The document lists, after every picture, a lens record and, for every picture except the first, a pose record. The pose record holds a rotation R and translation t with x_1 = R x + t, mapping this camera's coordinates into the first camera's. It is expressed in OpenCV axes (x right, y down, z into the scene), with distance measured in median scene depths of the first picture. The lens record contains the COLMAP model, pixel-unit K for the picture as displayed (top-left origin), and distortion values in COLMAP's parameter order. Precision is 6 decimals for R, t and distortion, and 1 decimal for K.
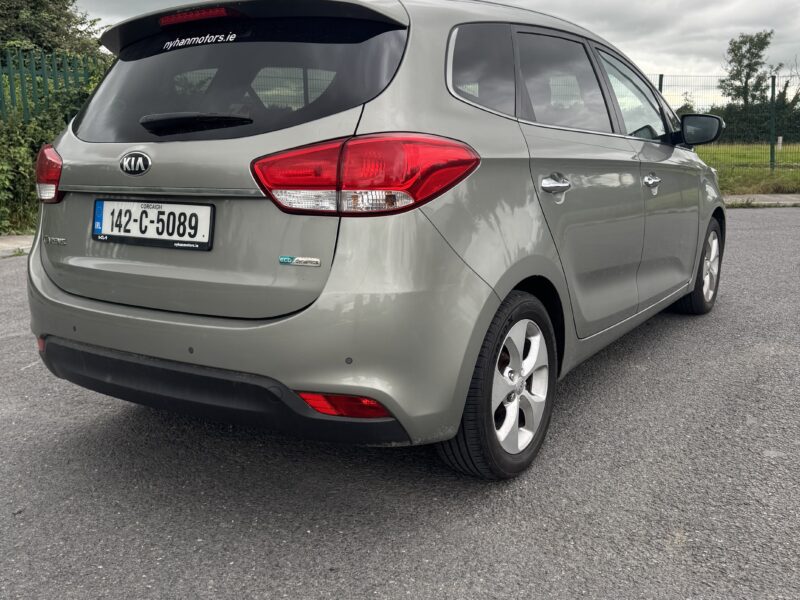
lens RADIAL K [[666.2, 0, 400.0], [0, 666.2, 300.0], [0, 0, 1]] dist [0.066428, 0.000494]
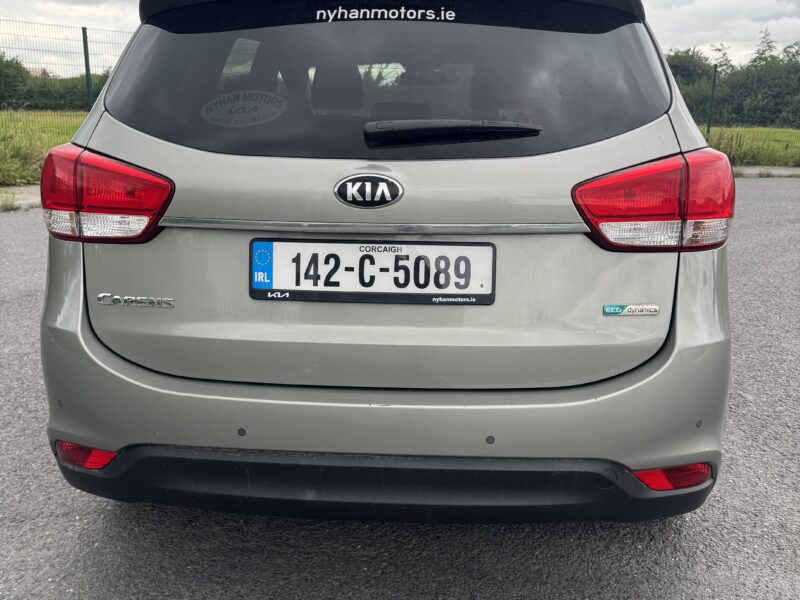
lens RADIAL K [[666.2, 0, 400.0], [0, 666.2, 300.0], [0, 0, 1]] dist [0.066428, 0.000494]
pose [[0.901103, -0.096218, 0.422796, -0.667351], [0.082627, 0.995305, 0.050404, -0.120466], [-0.425661, -0.010485, 0.904822, 0.351404]]
